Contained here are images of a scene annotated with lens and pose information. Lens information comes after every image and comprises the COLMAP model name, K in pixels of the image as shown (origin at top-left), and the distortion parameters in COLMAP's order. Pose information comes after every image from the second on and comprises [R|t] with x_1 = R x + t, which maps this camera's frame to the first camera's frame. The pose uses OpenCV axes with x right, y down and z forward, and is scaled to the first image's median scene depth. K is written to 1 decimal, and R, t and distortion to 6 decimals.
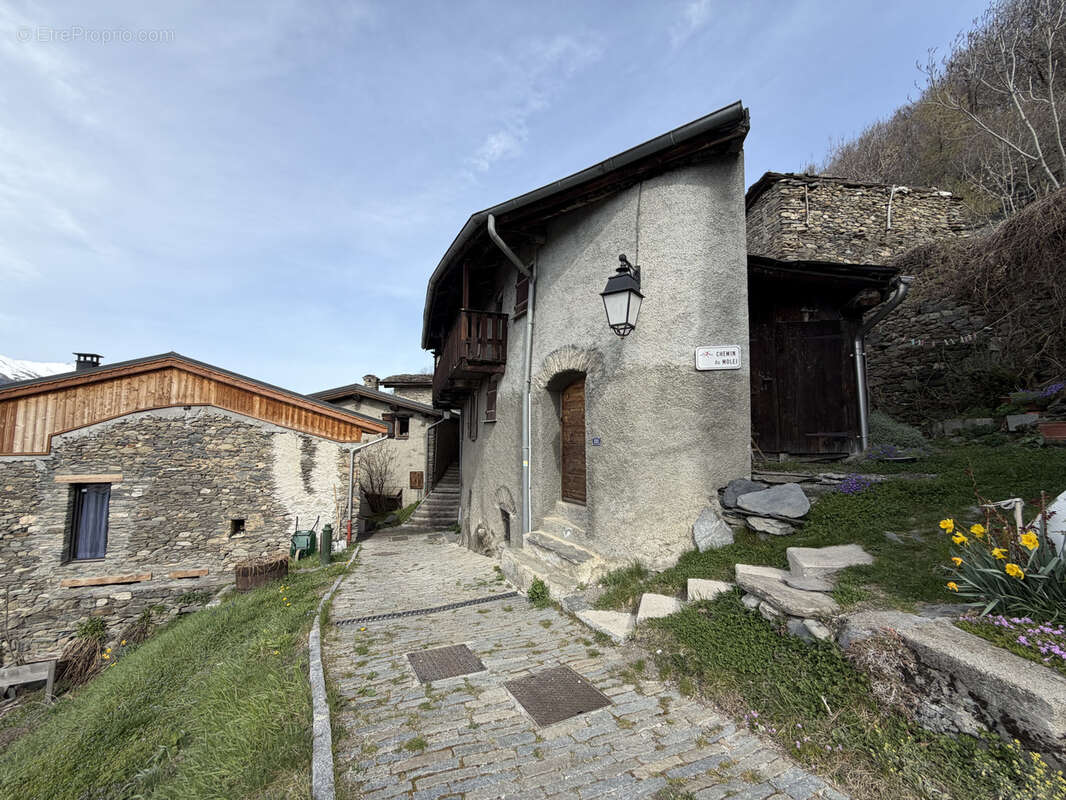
lens RADIAL K [[422.6, 0, 529.8], [0, 422.6, 400.2], [0, 0, 1]] dist [-0.000596, 0.000110]
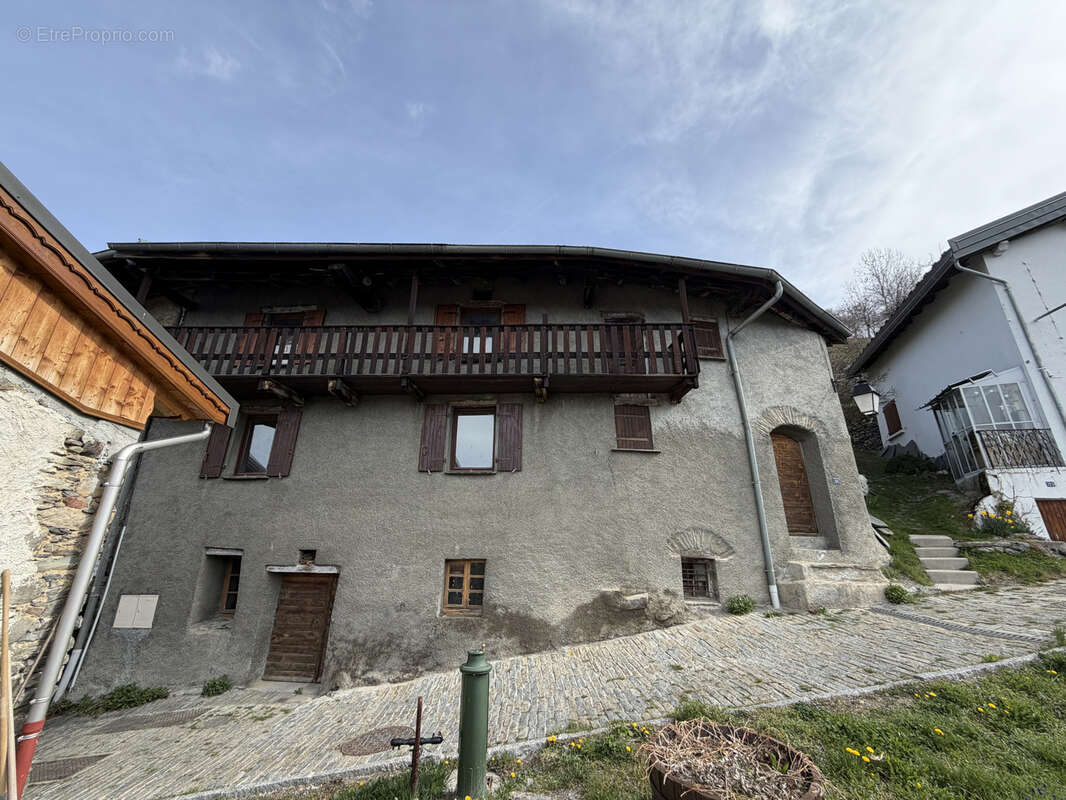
lens RADIAL K [[432.7, 0, 535.6], [0, 432.7, 398.0], [0, 0, 1]] dist [-0.000495, -0.000015]
pose [[0.286629, 0.323487, 0.901776, -0.695041], [-0.086147, 0.946160, -0.312026, 0.170629], [-0.954161, 0.011750, 0.299064, 0.695404]]
